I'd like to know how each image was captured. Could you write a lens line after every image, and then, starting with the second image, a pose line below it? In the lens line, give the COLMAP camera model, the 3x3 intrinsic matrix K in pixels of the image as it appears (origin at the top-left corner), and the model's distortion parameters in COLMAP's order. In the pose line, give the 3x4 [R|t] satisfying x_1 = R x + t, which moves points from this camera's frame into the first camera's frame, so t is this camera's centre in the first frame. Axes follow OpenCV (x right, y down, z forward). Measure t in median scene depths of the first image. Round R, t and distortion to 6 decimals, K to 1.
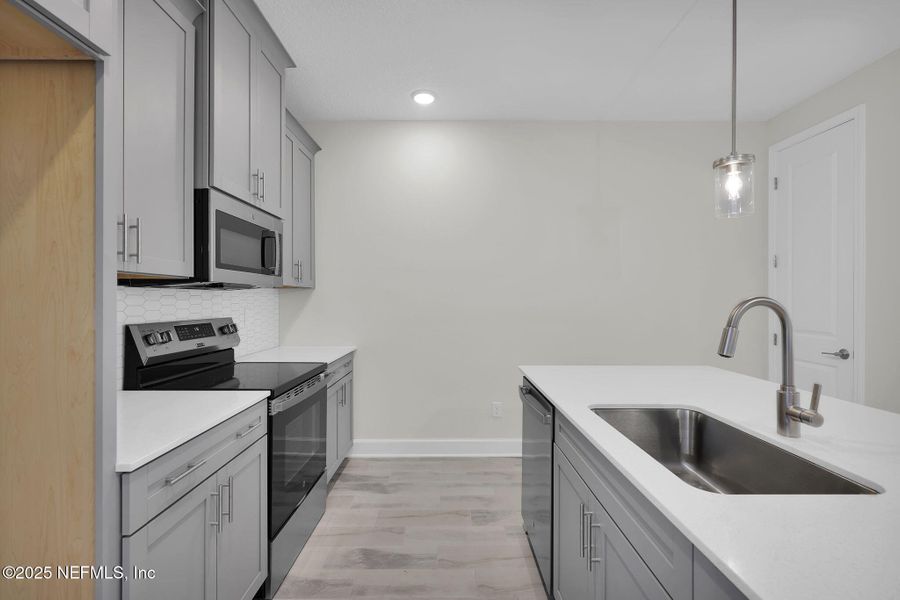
lens RADIAL K [[411.5, 0, 450.6], [0, 411.5, 298.0], [0, 0, 1]] dist [-0.000131, 0.000019]
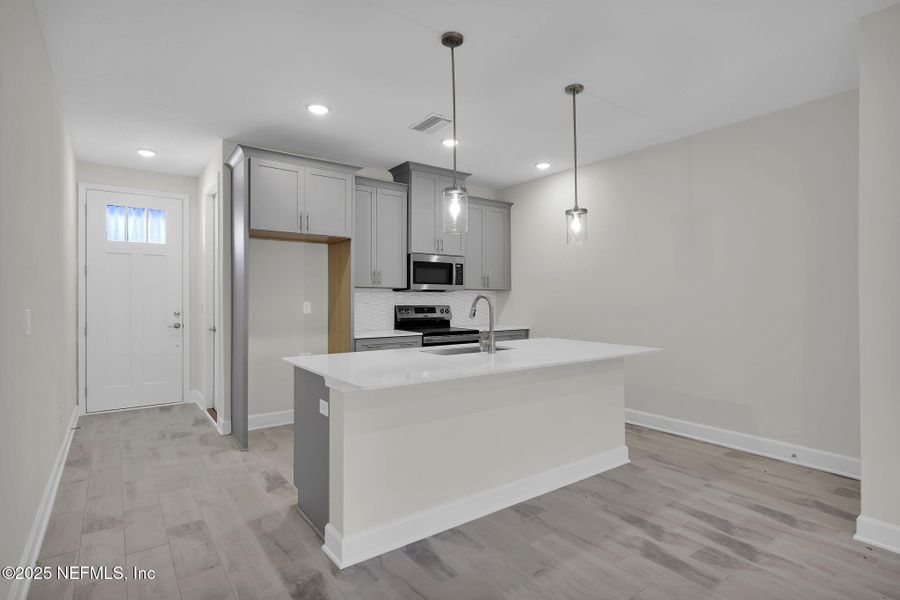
lens RADIAL K [[456.6, 0, 450.0], [0, 456.6, 300.0], [0, 0, 1]] dist [0.000083, 0.000363]
pose [[0.591031, 0.005210, -0.806632, 2.020528], [-0.001837, 0.999985, 0.005113, 0.013728], [0.806647, -0.001540, 0.591032, -0.528563]]
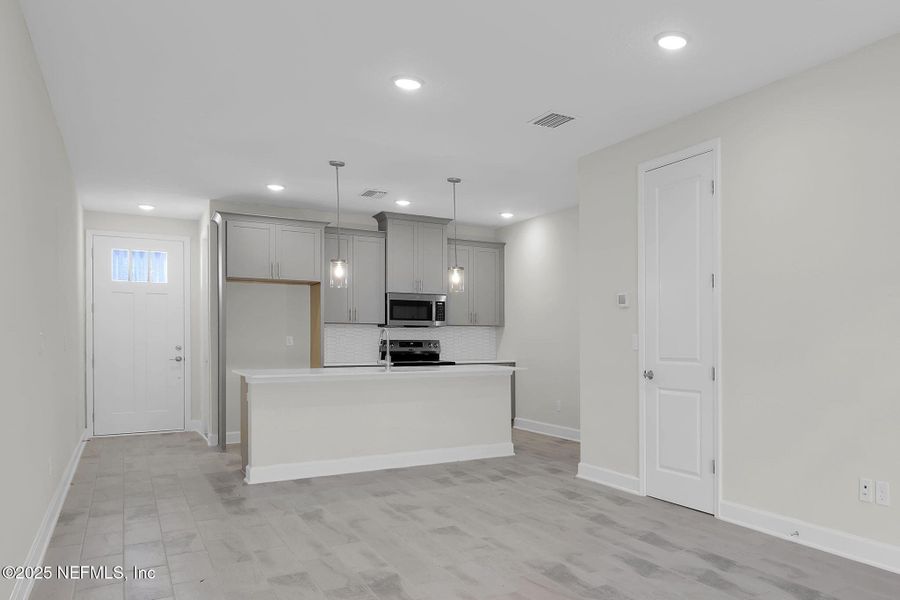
lens RADIAL K [[433.7, 0, 452.8], [0, 433.7, 335.9], [0, 0, 1]] dist [0.000210, -0.000249]
pose [[0.608295, 0.005600, -0.793691, 2.140019], [-0.000835, 0.999979, 0.006416, 0.015994], [0.793710, -0.003240, 0.608287, -0.527185]]
